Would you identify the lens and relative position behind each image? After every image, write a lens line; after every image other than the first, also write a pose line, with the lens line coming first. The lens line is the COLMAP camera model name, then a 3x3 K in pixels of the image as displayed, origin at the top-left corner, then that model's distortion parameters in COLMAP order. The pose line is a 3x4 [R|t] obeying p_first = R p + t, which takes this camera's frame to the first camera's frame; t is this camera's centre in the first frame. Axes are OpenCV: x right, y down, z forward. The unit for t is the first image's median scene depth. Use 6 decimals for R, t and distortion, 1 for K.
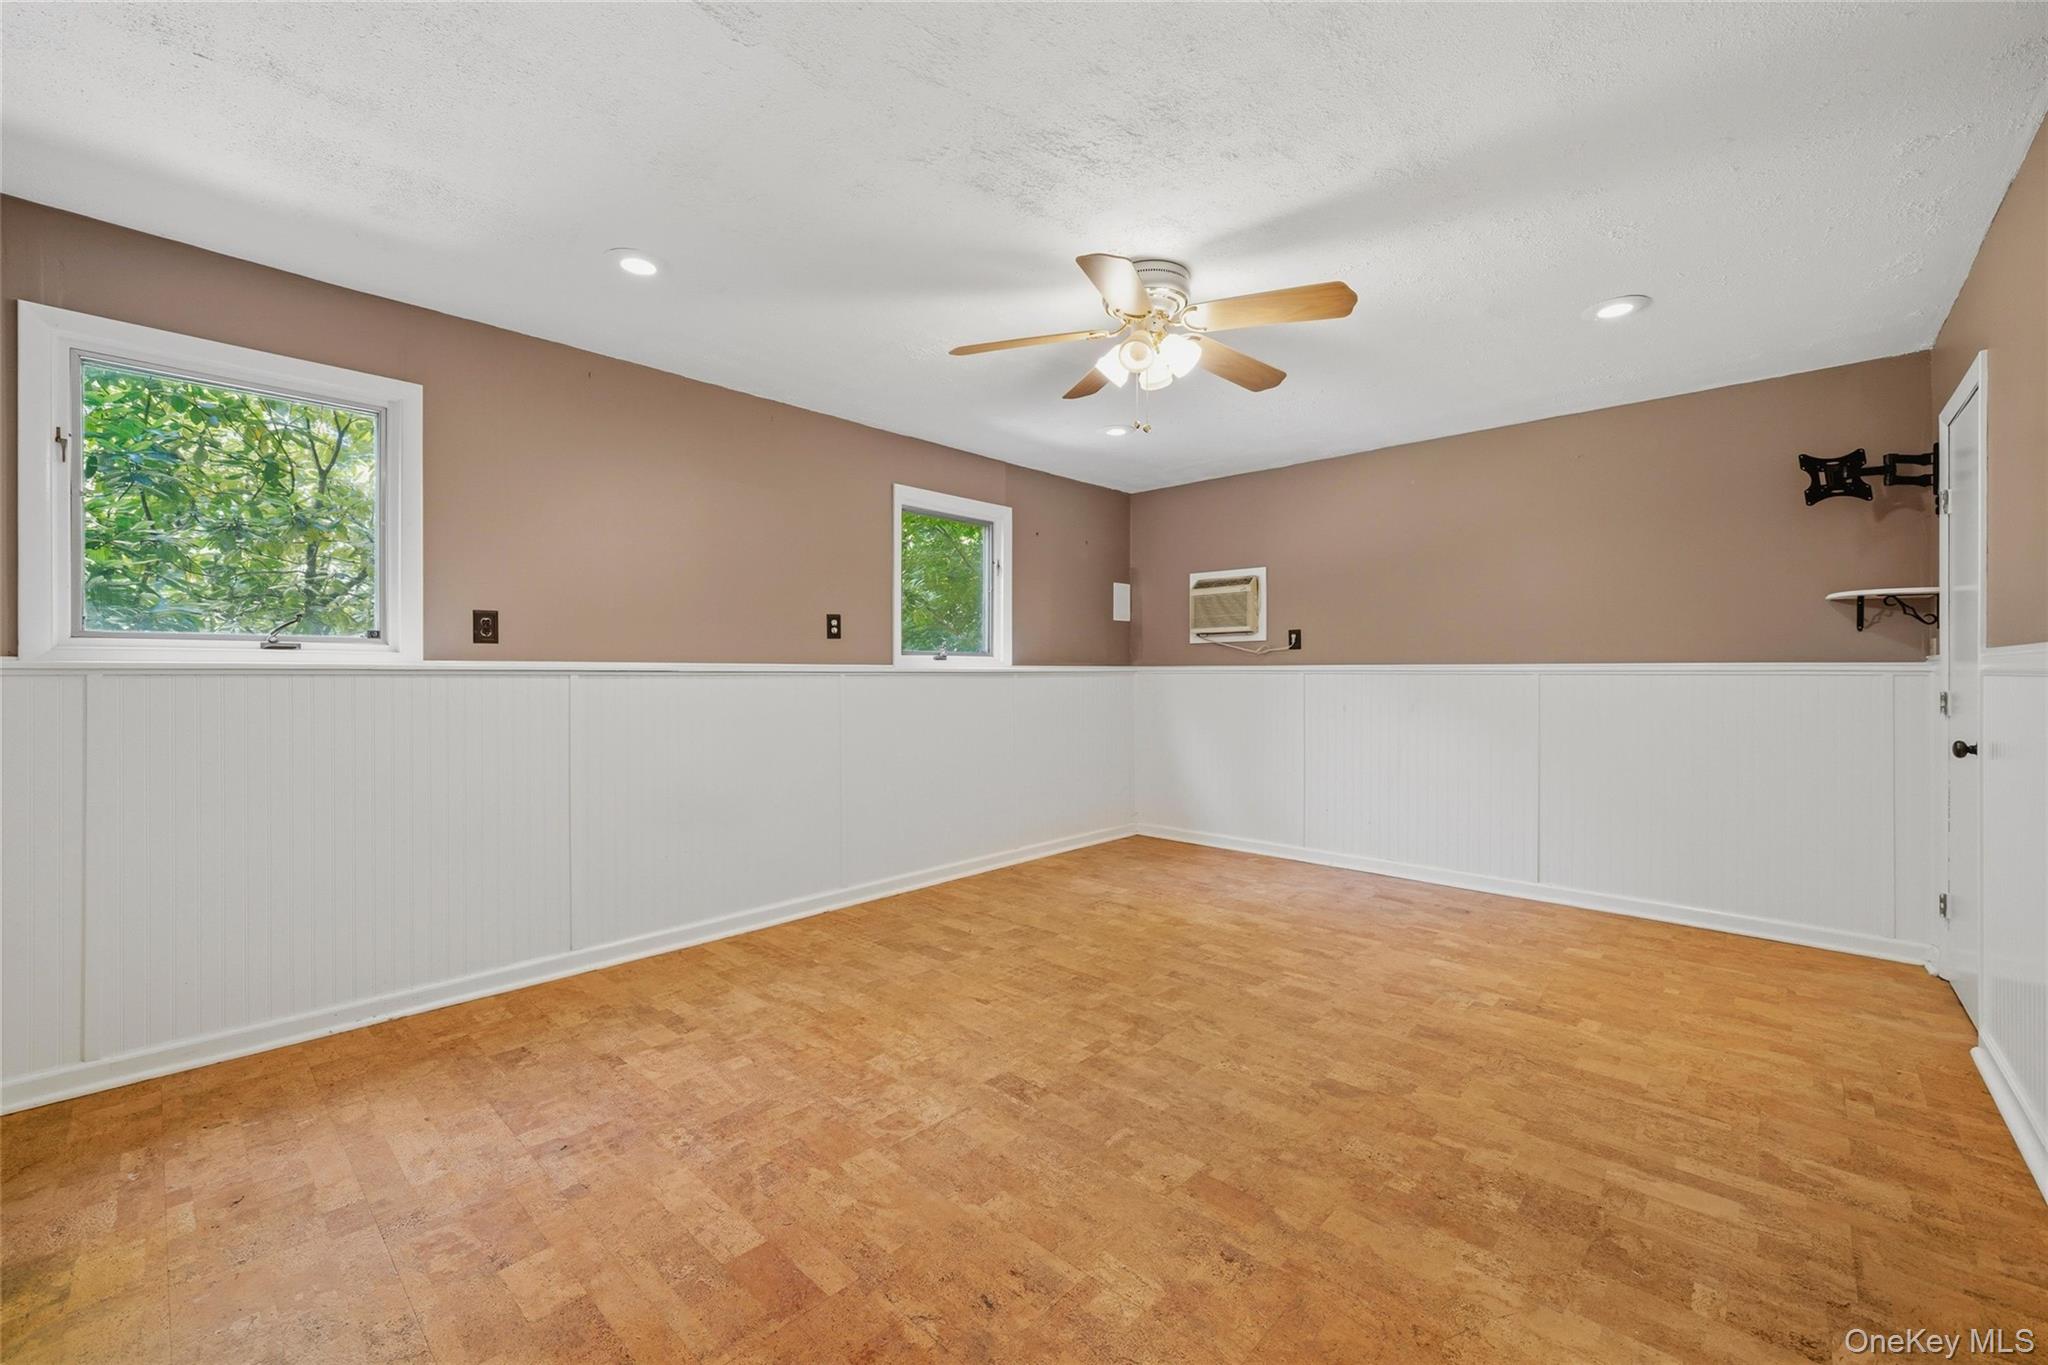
lens RADIAL K [[824.0, 0, 1025.9], [0, 824.0, 669.7], [0, 0, 1]] dist [-0.001945, 0.000150]
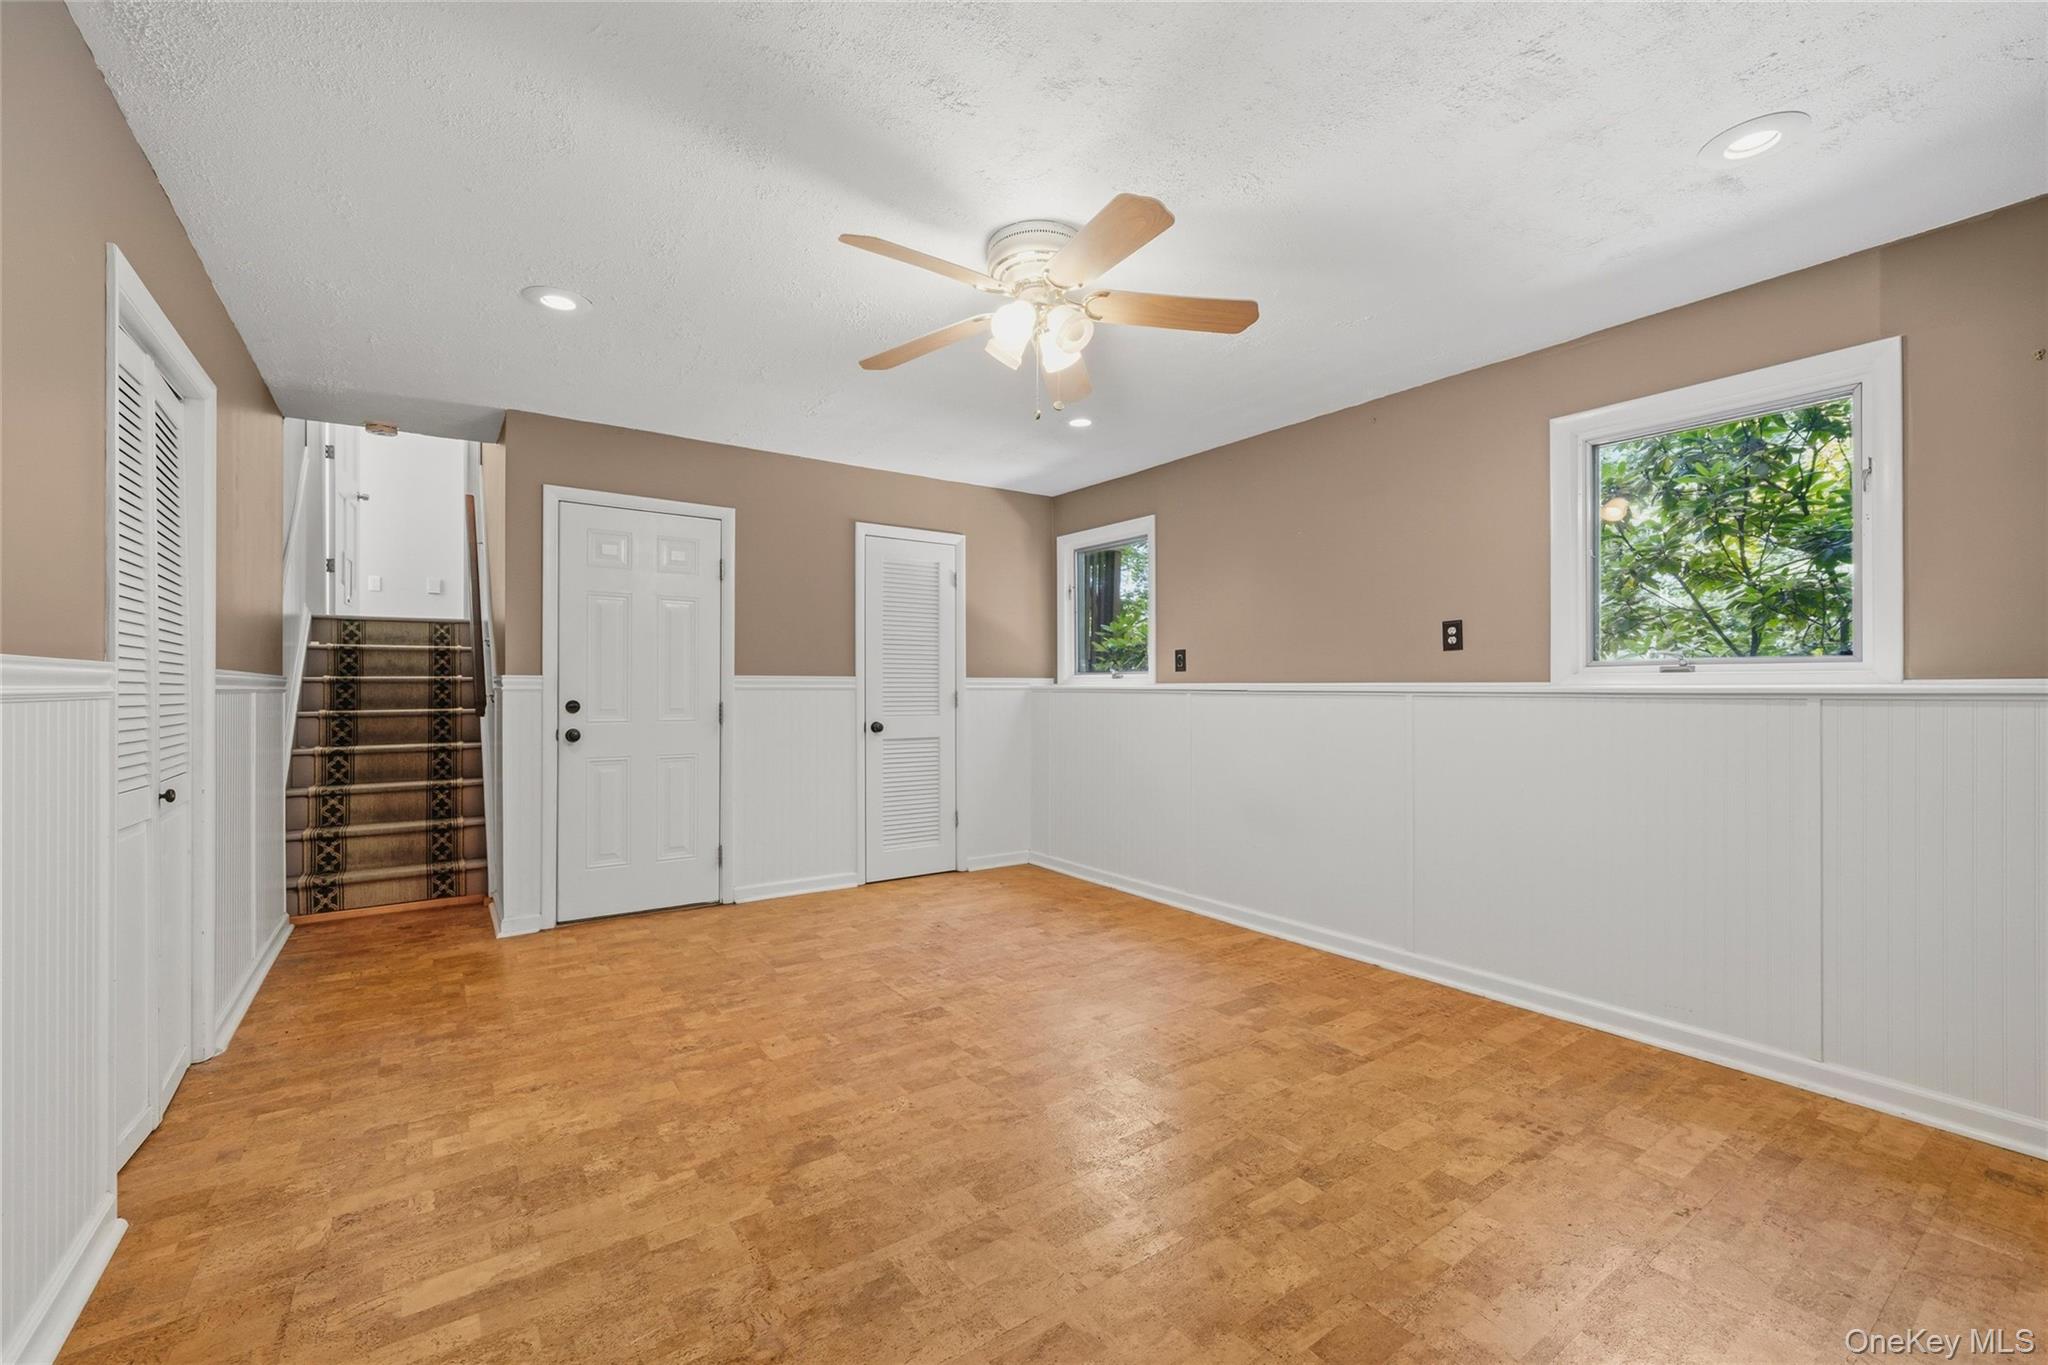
lens RADIAL K [[855.3, 0, 1024.0], [0, 855.3, 682.5], [0, 0, 1]] dist [-0.000941, 0.000115]
pose [[-0.209524, -0.006331, -0.977783, 1.192010], [0.001181, 0.999977, -0.006727, -0.002123], [0.977803, -0.002564, -0.209511, 1.351113]]
